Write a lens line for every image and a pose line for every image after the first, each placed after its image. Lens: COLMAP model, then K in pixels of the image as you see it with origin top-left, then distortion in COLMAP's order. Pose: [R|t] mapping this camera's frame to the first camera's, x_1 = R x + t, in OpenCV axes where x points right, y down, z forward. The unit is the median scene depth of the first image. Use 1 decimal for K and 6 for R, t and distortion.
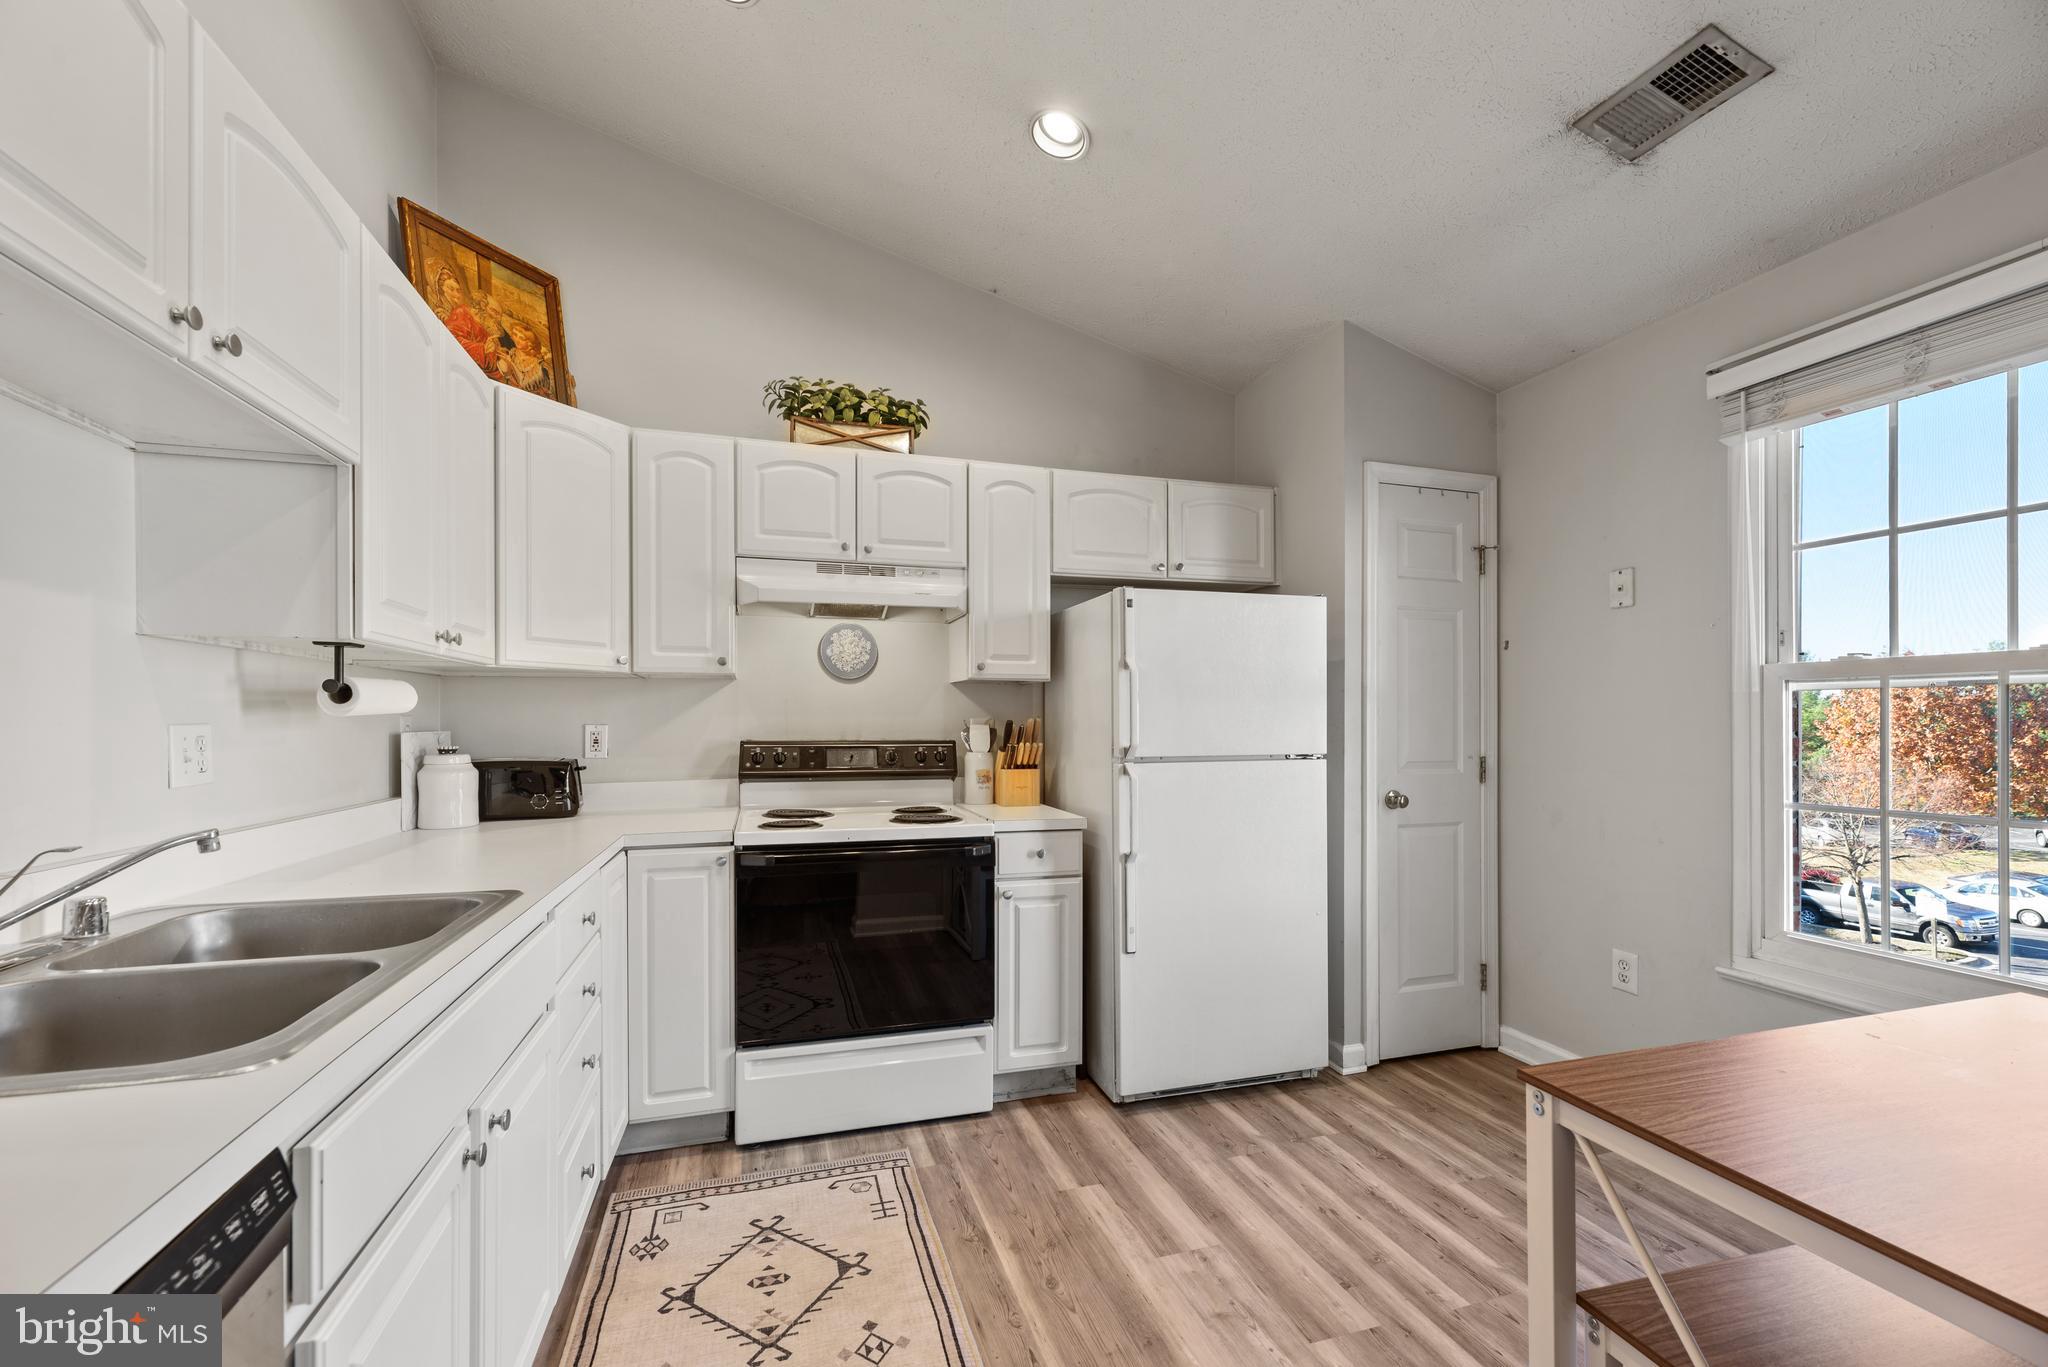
lens RADIAL K [[848.6, 0, 1024.5], [0, 848.6, 719.2], [0, 0, 1]] dist [0.000539, -0.000164]
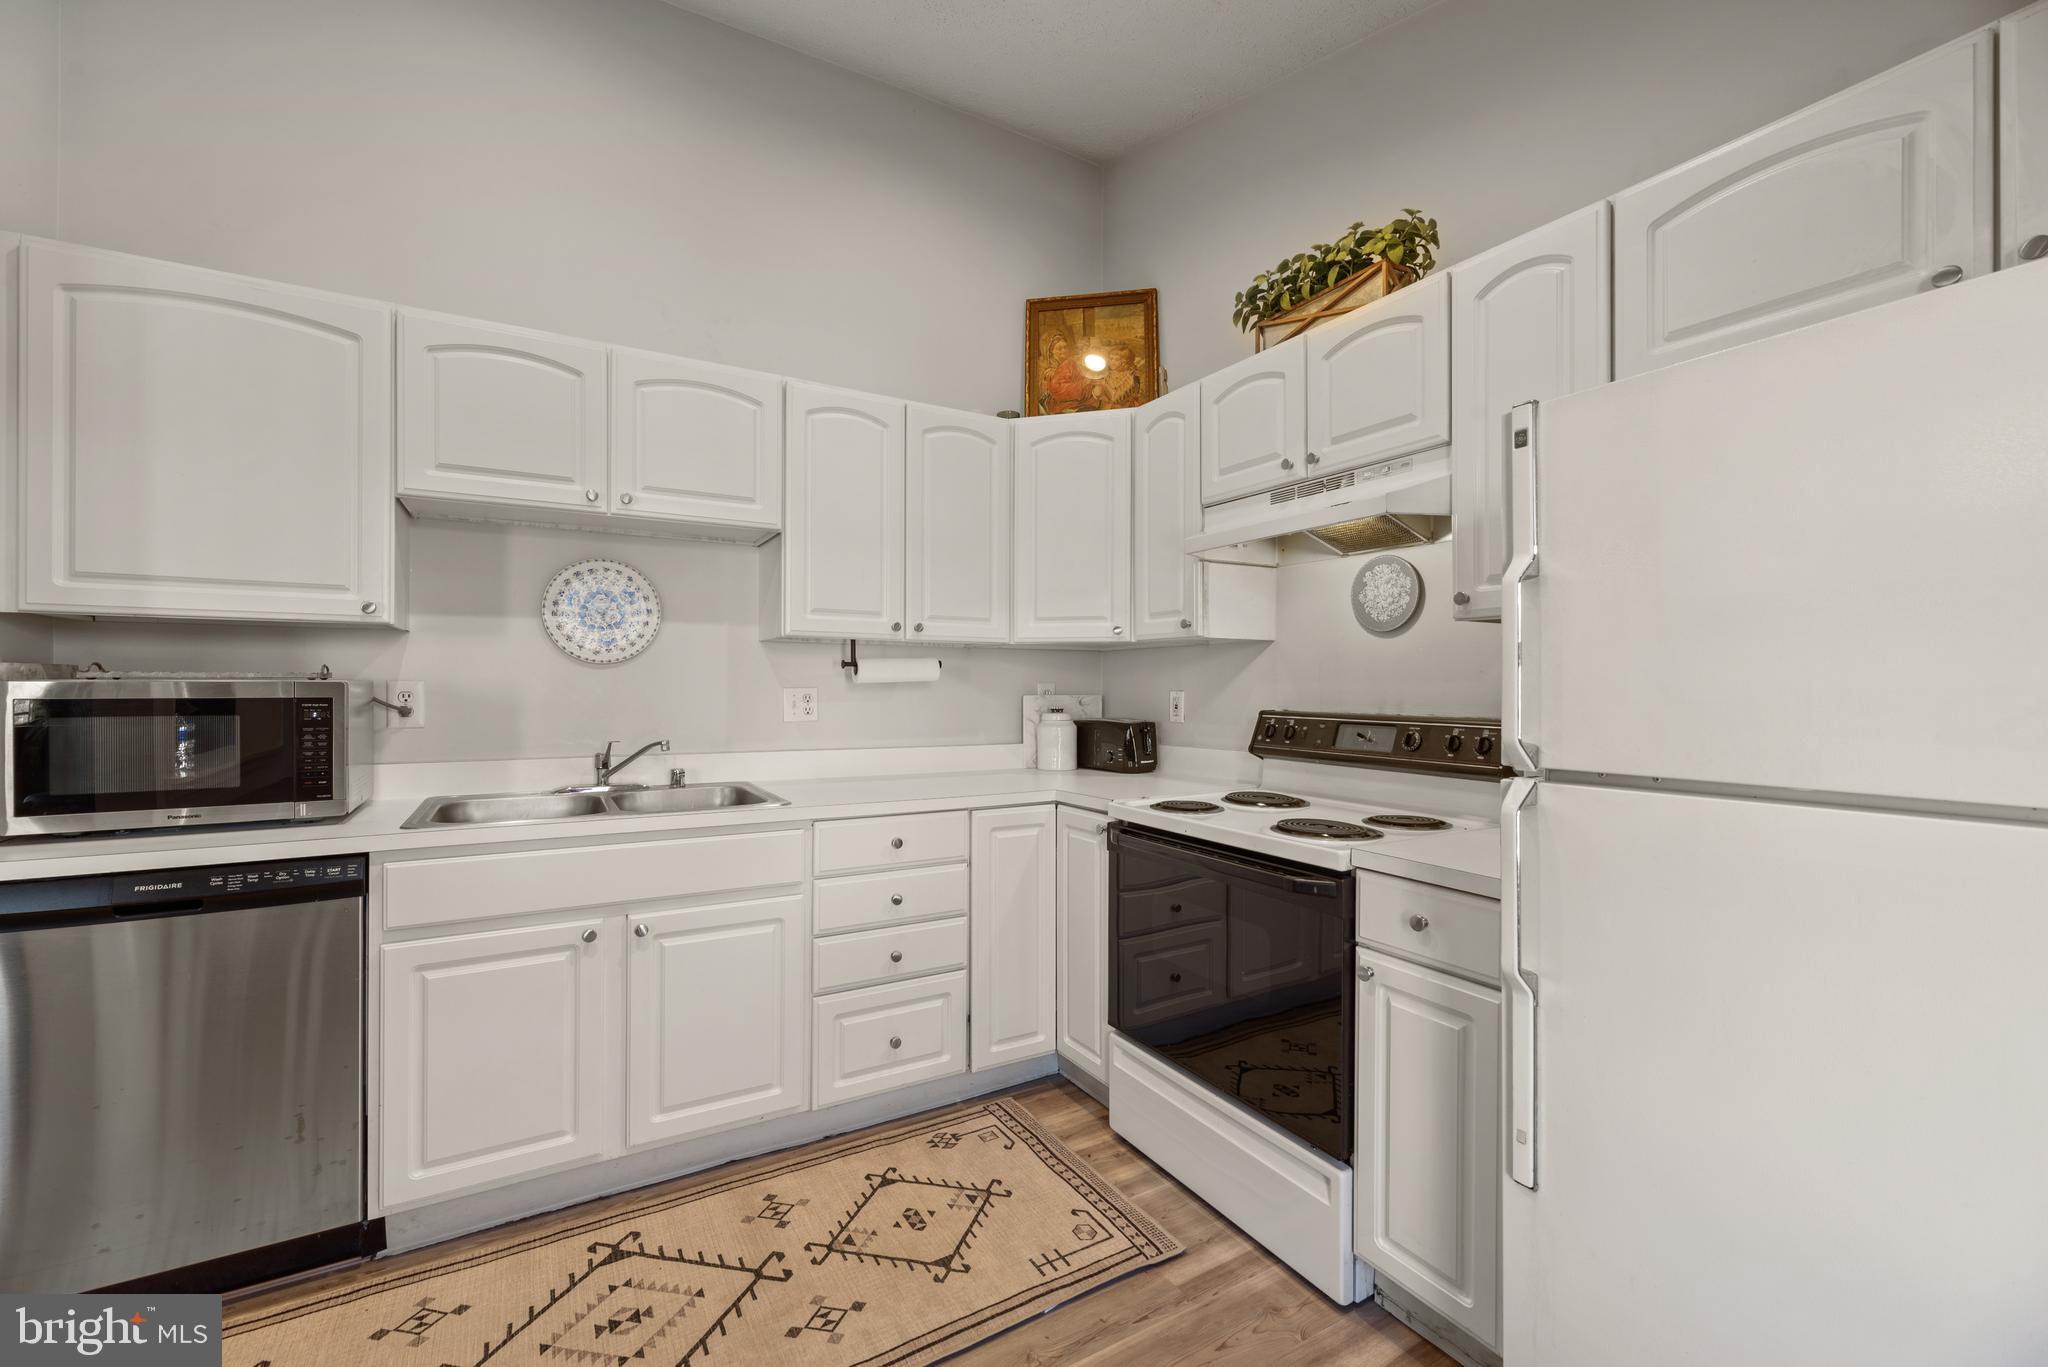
lens RADIAL K [[848.6, 0, 1030.6], [0, 848.6, 686.8], [0, 0, 1]] dist [0.000539, -0.000164]
pose [[0.215505, 0.001786, -0.976501, 0.521551], [-0.002201, 0.999997, 0.001343, 0.000475], [0.976500, 0.001860, 0.215509, 0.630514]]
